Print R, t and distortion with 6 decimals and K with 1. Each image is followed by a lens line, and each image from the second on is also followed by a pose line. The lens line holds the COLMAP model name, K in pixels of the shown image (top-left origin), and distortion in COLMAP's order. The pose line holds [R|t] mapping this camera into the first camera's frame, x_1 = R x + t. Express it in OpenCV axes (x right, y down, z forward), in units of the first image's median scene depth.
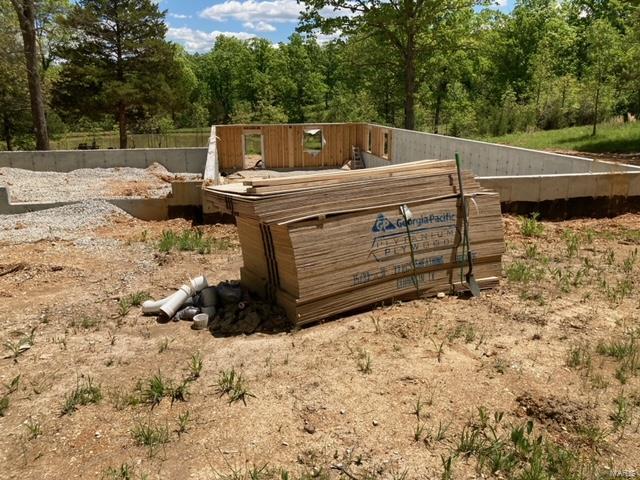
lens RADIAL K [[527.0, 0, 320.0], [0, 527.0, 240.0], [0, 0, 1]] dist [0.017372, -0.003457]
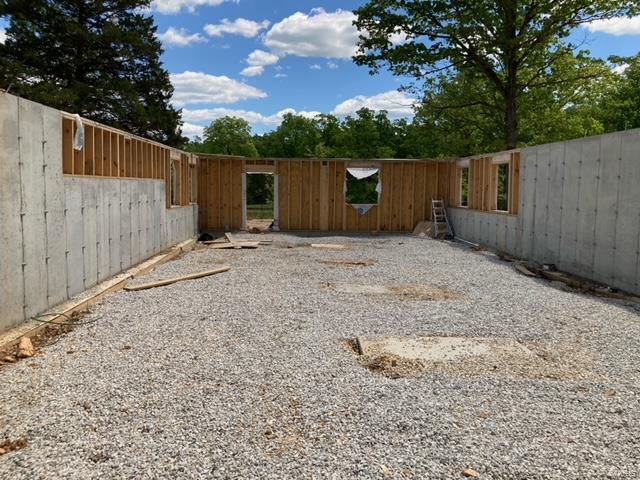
lens RADIAL K [[527.0, 0, 320.0], [0, 527.0, 240.0], [0, 0, 1]] dist [0.017372, -0.003457]
pose [[0.990904, 0.034211, -0.130152, 0.012945], [-0.054764, 0.985955, -0.157776, -0.024313], [0.122926, 0.163469, 0.978860, 0.298847]]
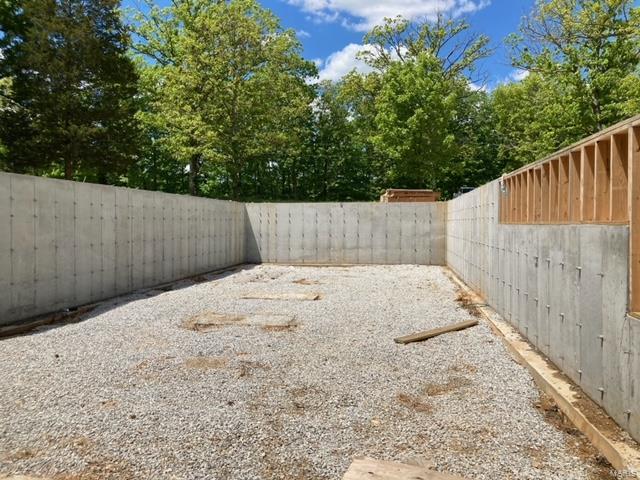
lens RADIAL K [[519.3, 0, 314.9], [0, 519.3, 250.0], [0, 0, 1]] dist [0.004580, -0.007184]
pose [[-0.936948, -0.010756, 0.349302, -0.090379], [0.096992, 0.952255, 0.289487, -0.126747], [-0.335739, 0.305114, -0.891171, 0.674553]]
